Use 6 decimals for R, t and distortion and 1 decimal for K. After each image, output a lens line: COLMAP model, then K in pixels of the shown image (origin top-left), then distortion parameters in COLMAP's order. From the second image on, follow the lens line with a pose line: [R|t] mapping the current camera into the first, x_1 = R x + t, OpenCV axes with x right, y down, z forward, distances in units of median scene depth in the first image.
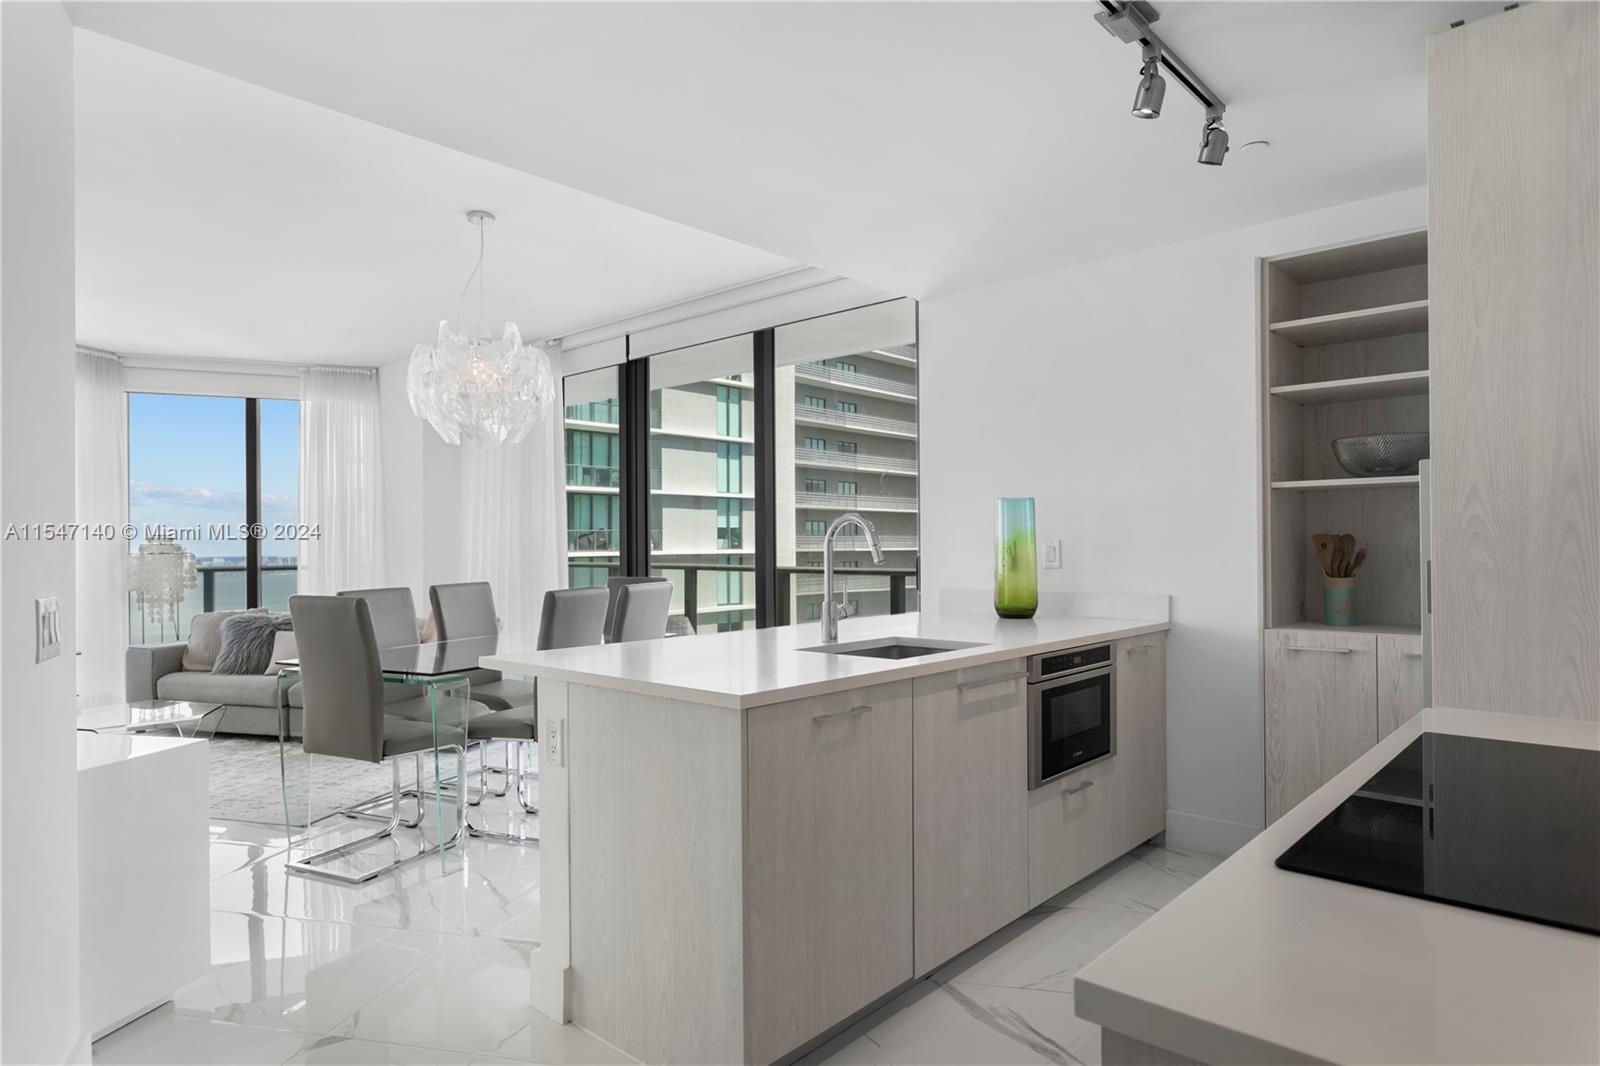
lens RADIAL K [[966.7, 0, 805.0], [0, 966.7, 540.3], [0, 0, 1]] dist [0.006946, -0.000181]
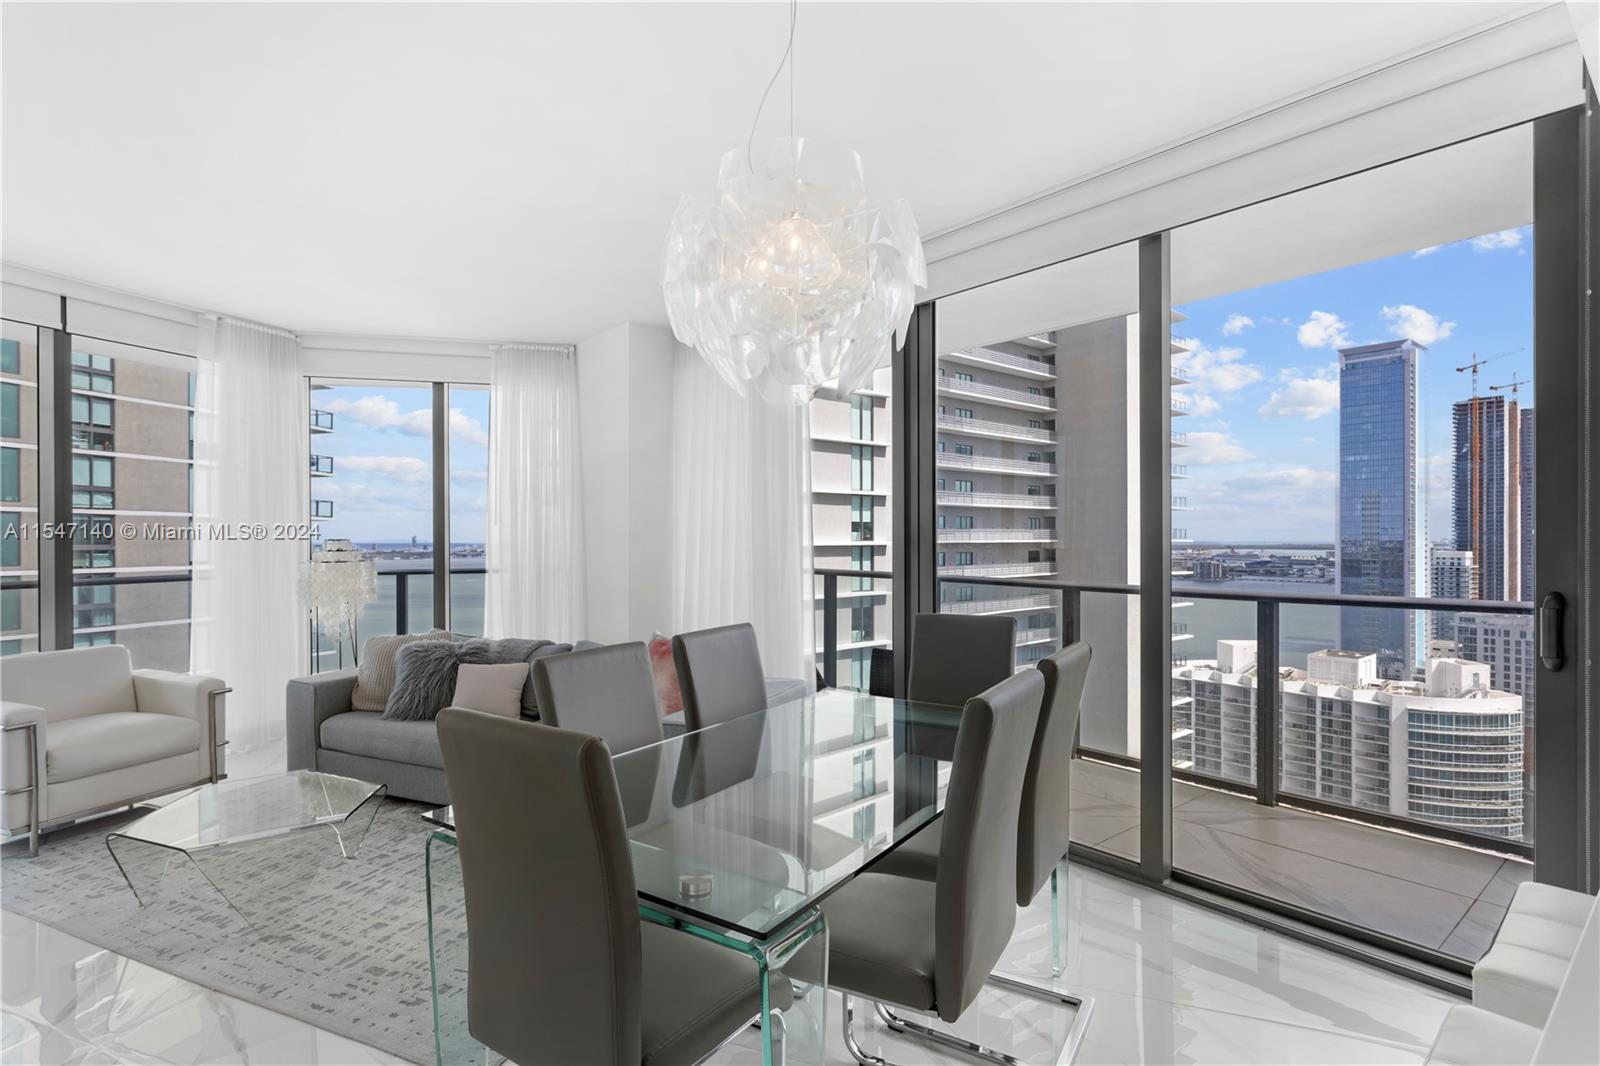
lens RADIAL K [[789.2, 0, 790.8], [0, 789.2, 537.3], [0, 0, 1]] dist [-0.019756, 0.007200]
pose [[0.991708, 0.004365, -0.128441, -0.043997], [-0.003143, 0.999948, 0.009718, -0.003803], [0.128476, -0.009234, 0.991670, 0.089859]]
